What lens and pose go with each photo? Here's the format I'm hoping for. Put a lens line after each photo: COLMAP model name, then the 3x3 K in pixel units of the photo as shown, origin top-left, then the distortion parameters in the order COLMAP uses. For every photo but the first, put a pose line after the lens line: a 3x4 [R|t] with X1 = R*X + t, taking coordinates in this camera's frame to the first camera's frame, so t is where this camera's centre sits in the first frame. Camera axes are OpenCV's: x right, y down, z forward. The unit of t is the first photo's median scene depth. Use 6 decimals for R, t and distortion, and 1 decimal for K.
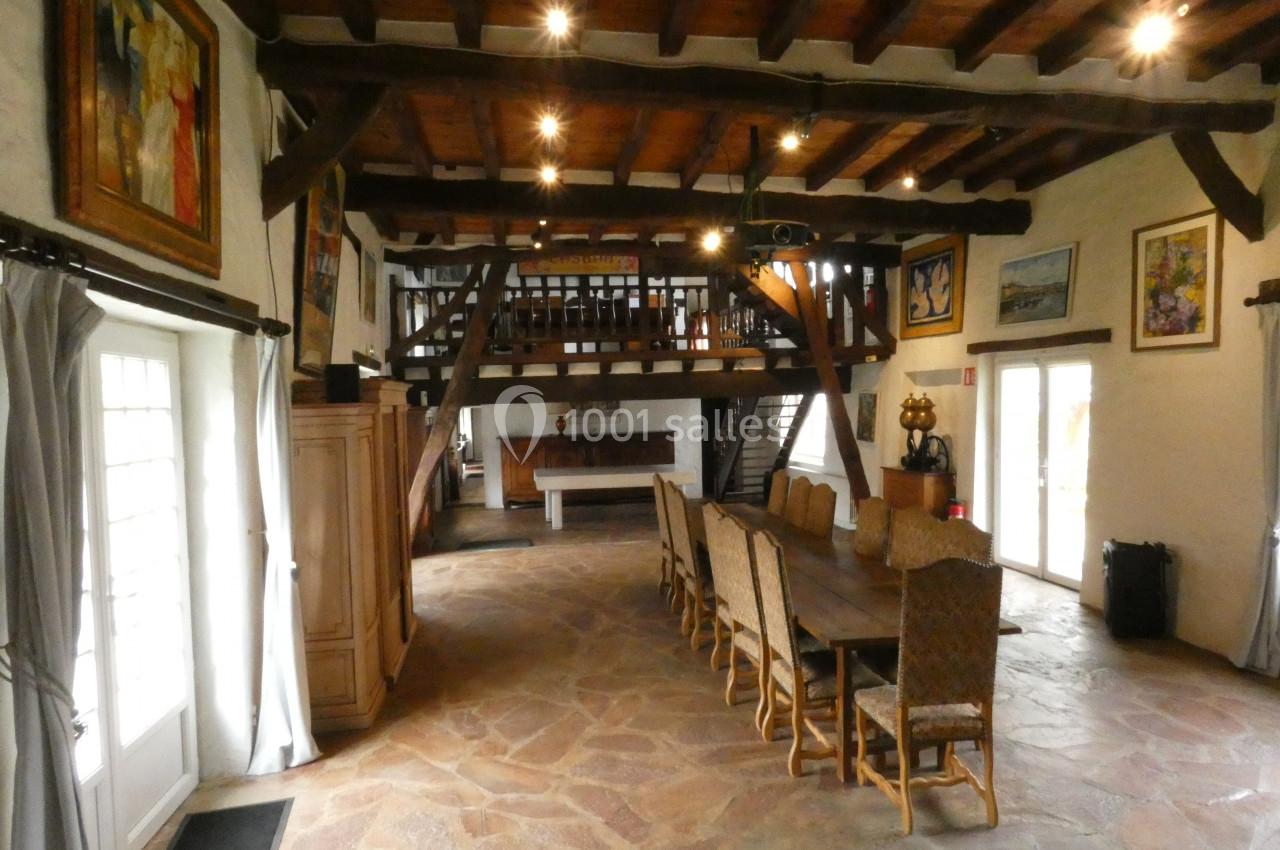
lens RADIAL K [[759.3, 0, 643.2], [0, 759.3, 429.9], [0, 0, 1]] dist [-0.006251, 0.000412]
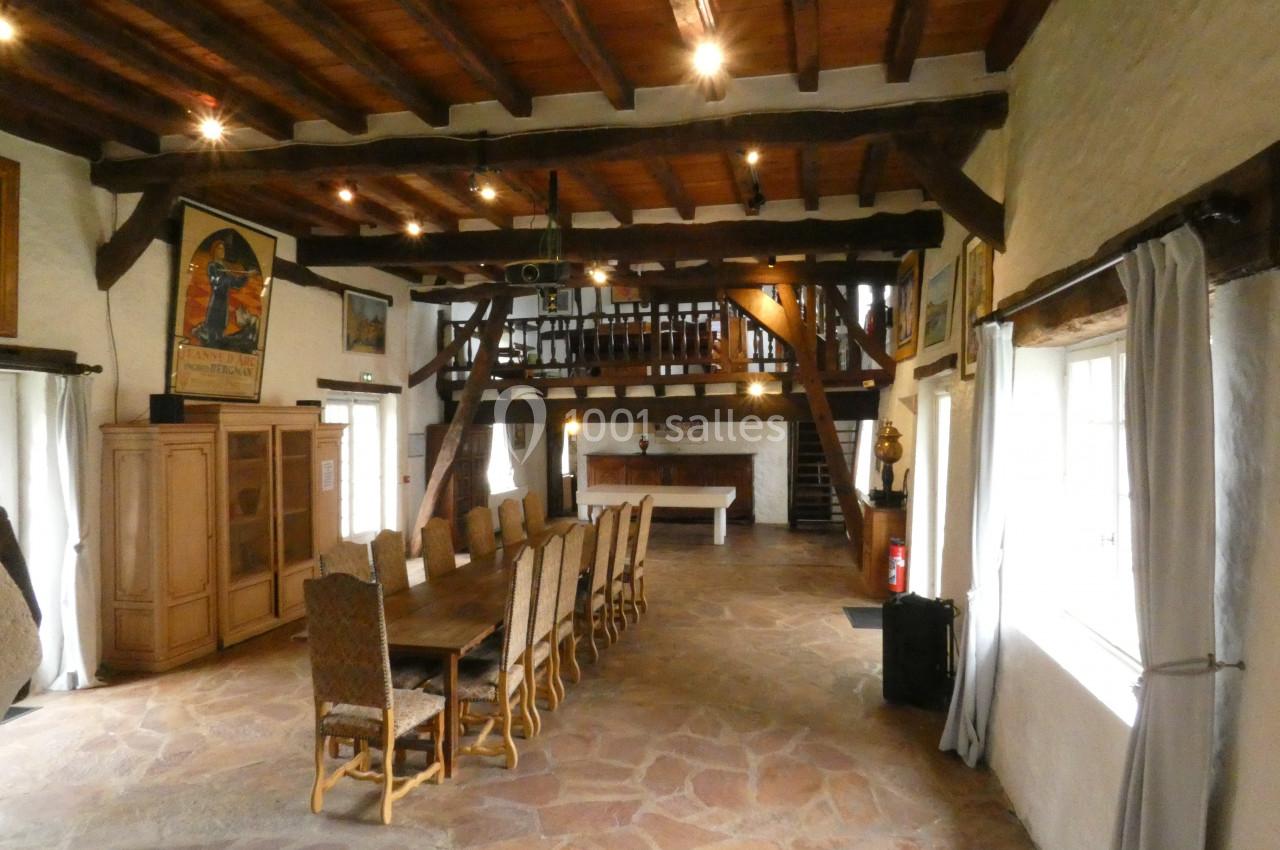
lens RADIAL K [[759.3, 0, 638.8], [0, 759.3, 429.9], [0, 0, 1]] dist [-0.006251, 0.000412]
pose [[0.932439, 0.023124, -0.360587, 0.416228], [-0.031242, 0.999372, -0.016701, -0.013366], [0.359974, 0.026838, 0.932576, 0.034076]]
